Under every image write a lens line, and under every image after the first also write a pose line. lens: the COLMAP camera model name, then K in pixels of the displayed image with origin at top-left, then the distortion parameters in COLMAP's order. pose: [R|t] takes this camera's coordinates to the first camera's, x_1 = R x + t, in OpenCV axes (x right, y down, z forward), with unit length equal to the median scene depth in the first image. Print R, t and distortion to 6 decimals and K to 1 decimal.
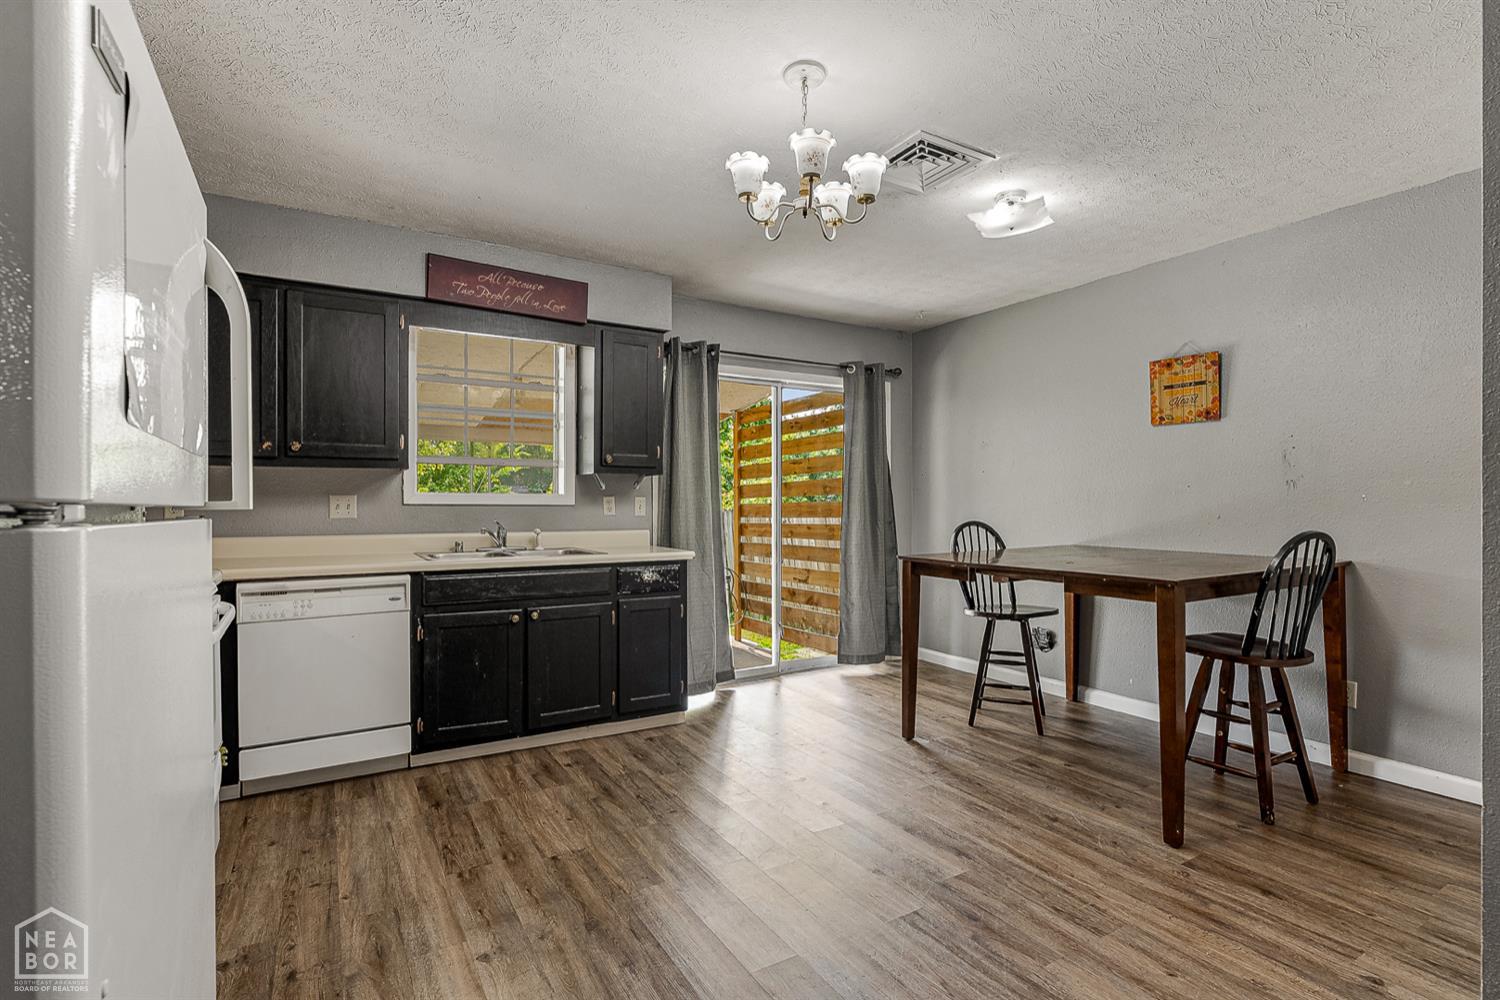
lens RADIAL K [[718.2, 0, 746.9], [0, 718.2, 504.1], [0, 0, 1]] dist [0.002548, 0.000474]
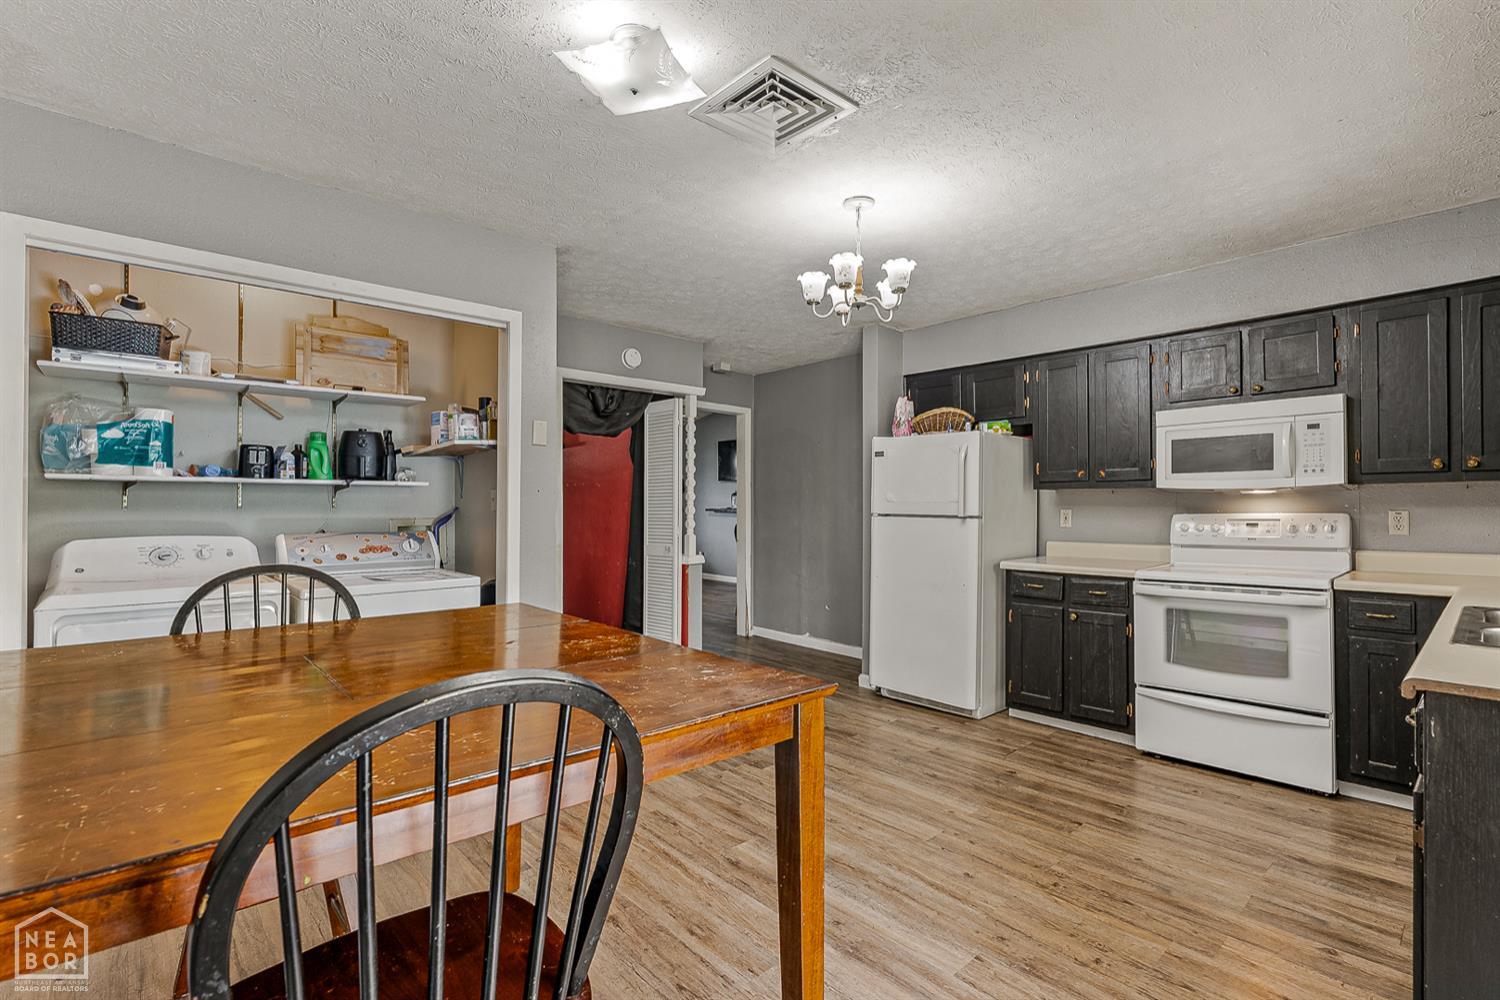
lens RADIAL K [[688.1, 0, 755.4], [0, 688.1, 503.3], [0, 0, 1]] dist [-0.006976, 0.003014]
pose [[-0.978578, 0.001595, -0.205871, 0.372558], [0.002111, 0.999995, -0.002288, -0.020744], [0.205866, -0.002673, -0.978577, 1.557255]]
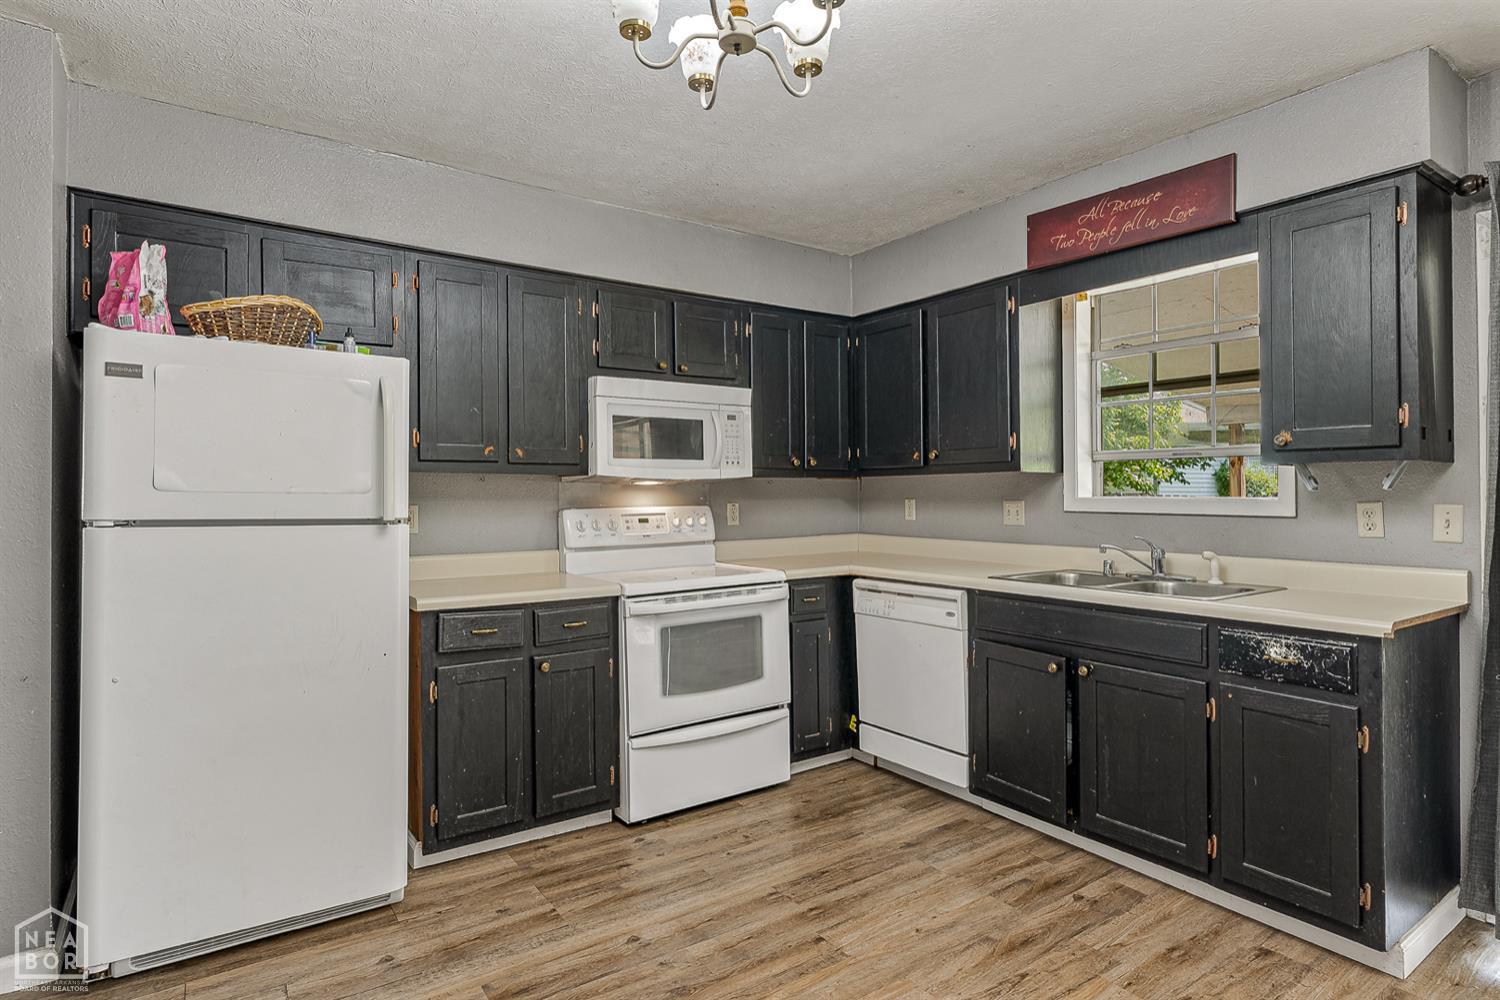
lens RADIAL K [[797.2, 0, 750.2], [0, 797.2, 491.6], [0, 0, 1]] dist [-0.000629, 0.000446]
pose [[0.071234, -0.004911, -0.997448, 0.518173], [0.000845, 0.999988, -0.004863, -0.021901], [0.997459, -0.000497, 0.071237, 0.668921]]
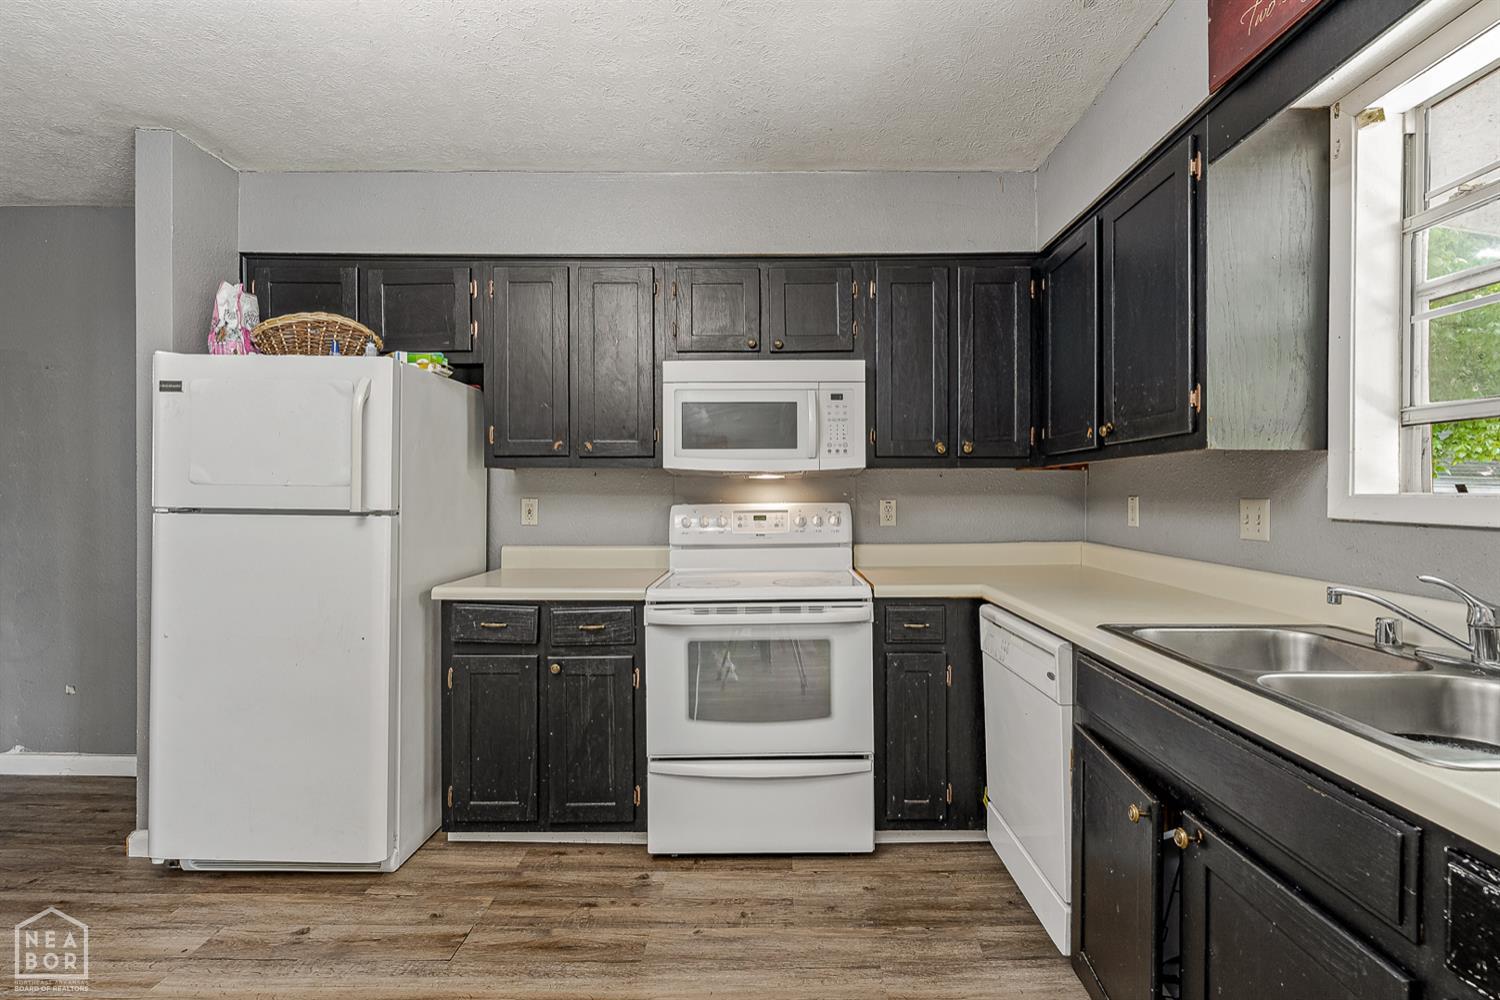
lens RADIAL K [[688.1, 0, 774.0], [0, 688.1, 502.3], [0, 0, 1]] dist [-0.006976, 0.003014]
pose [[-0.509966, 0.009569, -0.860142, 0.110847], [-0.002696, 0.999915, 0.012722, -0.018069], [0.860191, 0.008807, -0.509897, 1.090725]]
